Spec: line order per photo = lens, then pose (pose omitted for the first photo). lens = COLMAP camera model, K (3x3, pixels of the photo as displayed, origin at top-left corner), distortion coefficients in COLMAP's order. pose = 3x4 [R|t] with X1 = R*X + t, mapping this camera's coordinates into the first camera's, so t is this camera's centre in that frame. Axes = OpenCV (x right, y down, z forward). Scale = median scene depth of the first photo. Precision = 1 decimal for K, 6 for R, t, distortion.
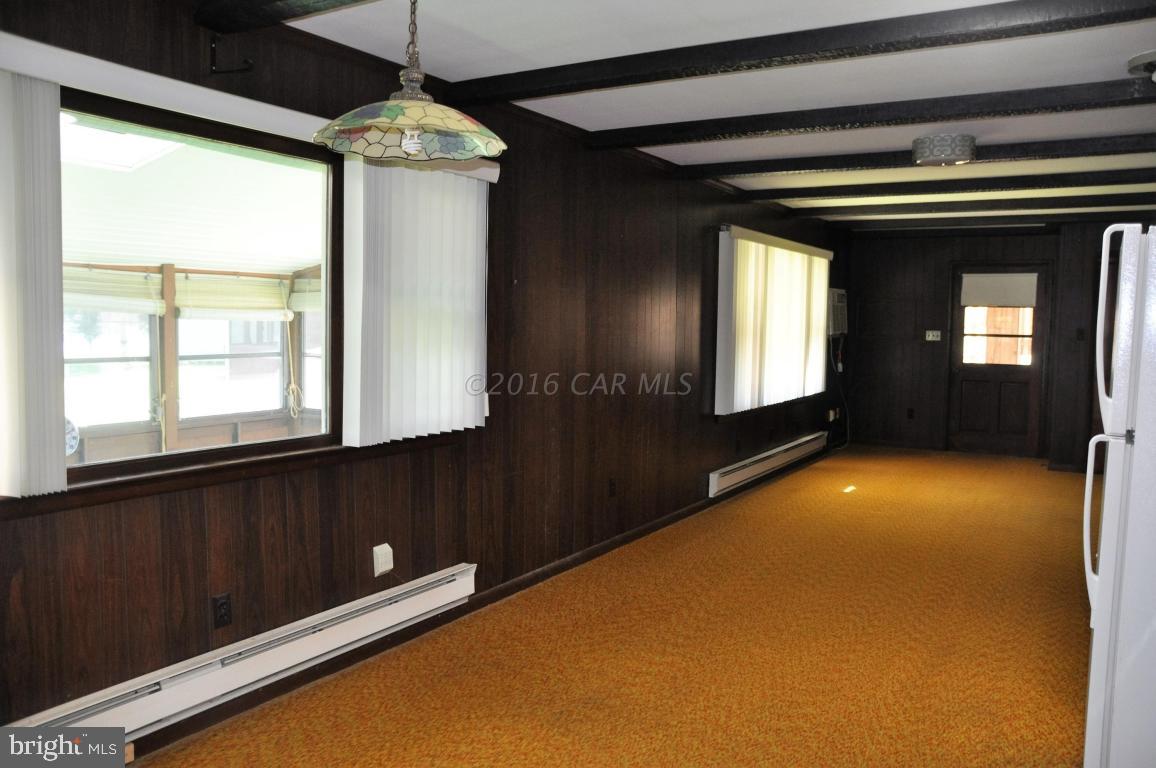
lens RADIAL K [[911.9, 0, 578.0], [0, 911.9, 384.0], [0, 0, 1]] dist [-0.151021, 0.150210]
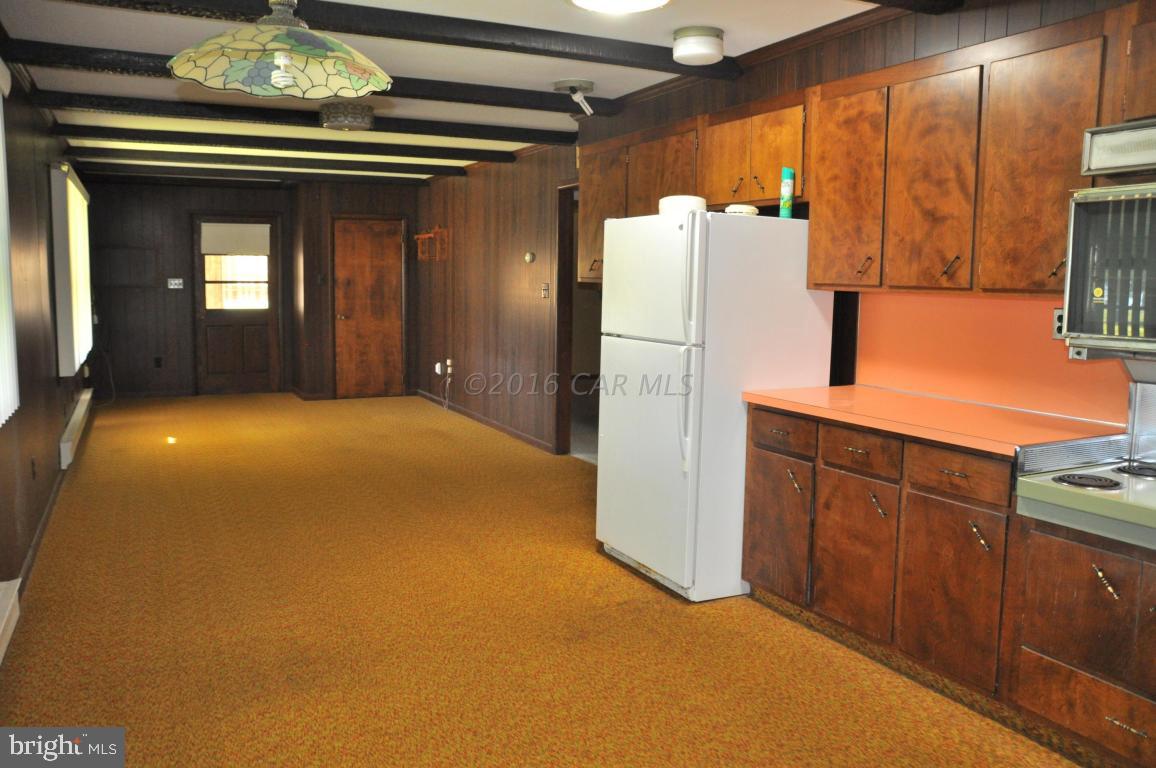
lens RADIAL K [[911.9, 0, 578.0], [0, 911.9, 384.0], [0, 0, 1]] dist [-0.151021, 0.150210]
pose [[0.550948, -0.104314, 0.827994, -0.259097], [0.054322, 0.994536, 0.089150, -0.008116], [-0.832770, -0.004138, 0.553604, 0.088588]]
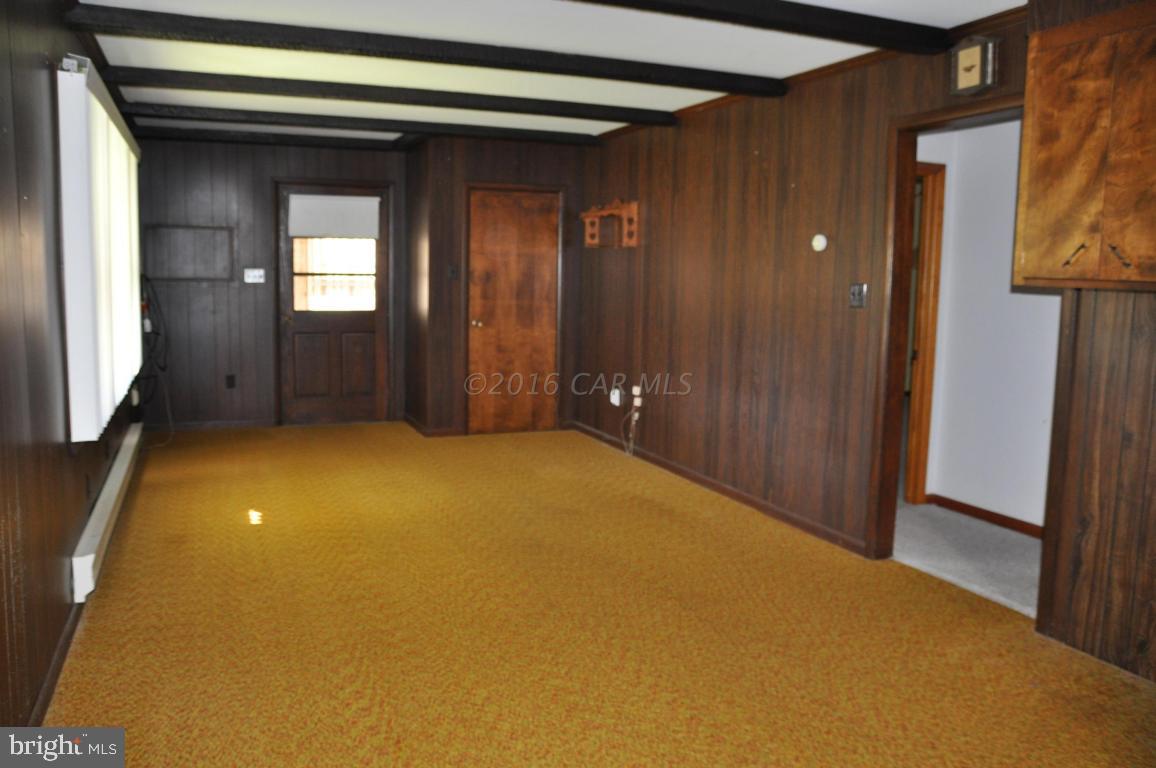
lens RADIAL K [[911.9, 0, 578.0], [0, 911.9, 384.0], [0, 0, 1]] dist [-0.151021, 0.150210]
pose [[0.602757, -0.102935, 0.791258, -0.058310], [0.046478, 0.994490, 0.093969, -0.029010], [-0.796570, -0.019865, 0.604220, 0.435483]]
